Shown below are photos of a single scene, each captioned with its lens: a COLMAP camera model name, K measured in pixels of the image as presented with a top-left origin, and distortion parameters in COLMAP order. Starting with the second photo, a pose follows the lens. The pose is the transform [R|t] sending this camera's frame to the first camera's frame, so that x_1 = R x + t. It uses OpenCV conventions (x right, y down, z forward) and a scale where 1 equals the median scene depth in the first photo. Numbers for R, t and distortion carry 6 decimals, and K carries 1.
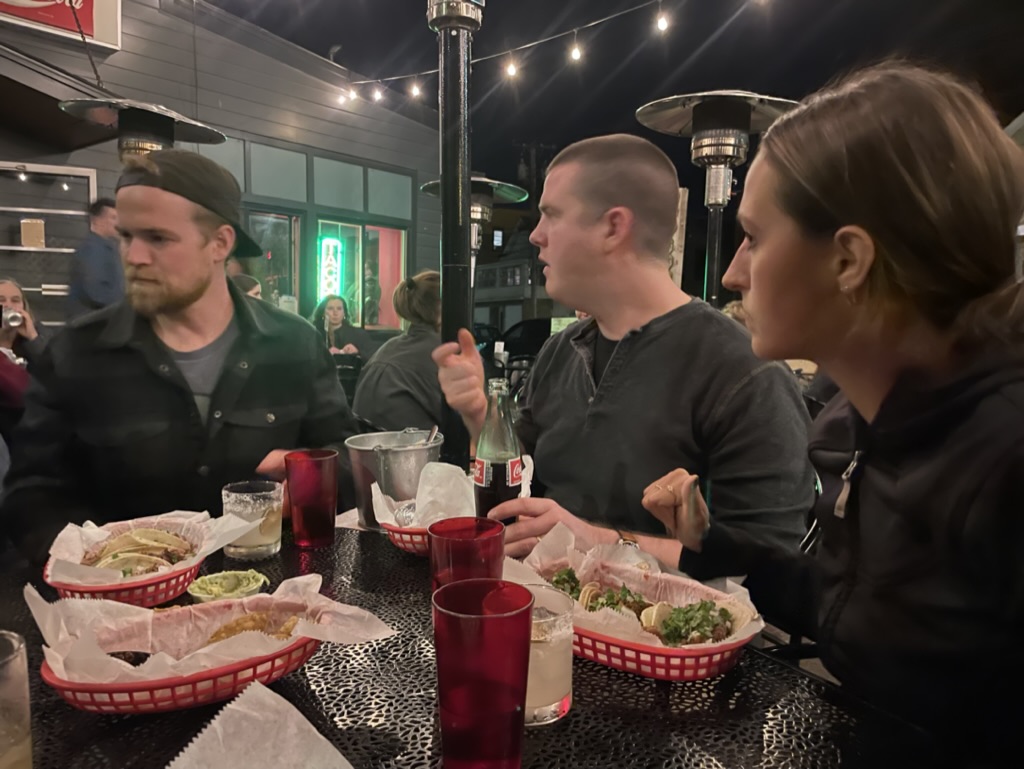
lens RADIAL K [[783.0, 0, 512.0], [0, 783.0, 384.5], [0, 0, 1]] dist [0.096526, -0.128265]
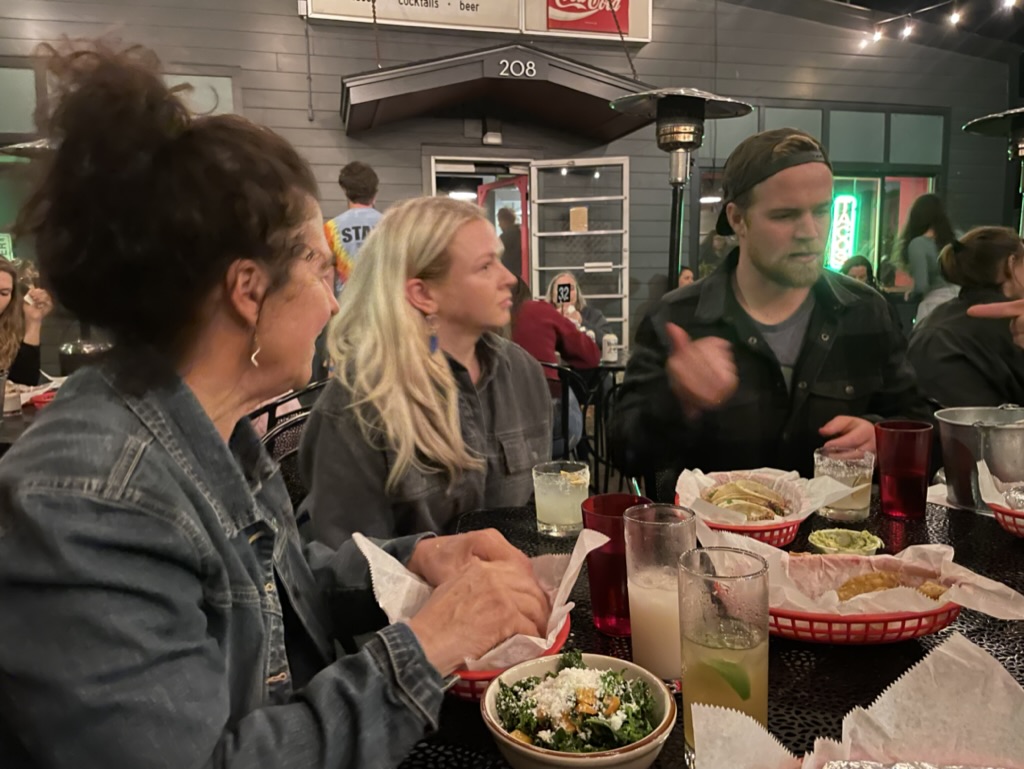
lens RADIAL K [[783.0, 0, 512.0], [0, 783.0, 384.5], [0, 0, 1]] dist [0.096526, -0.128265]
pose [[0.826994, 0.037110, -0.560984, -0.103878], [-0.011617, 0.998734, 0.048943, -0.007540], [0.562090, -0.033959, 0.826378, -0.112972]]
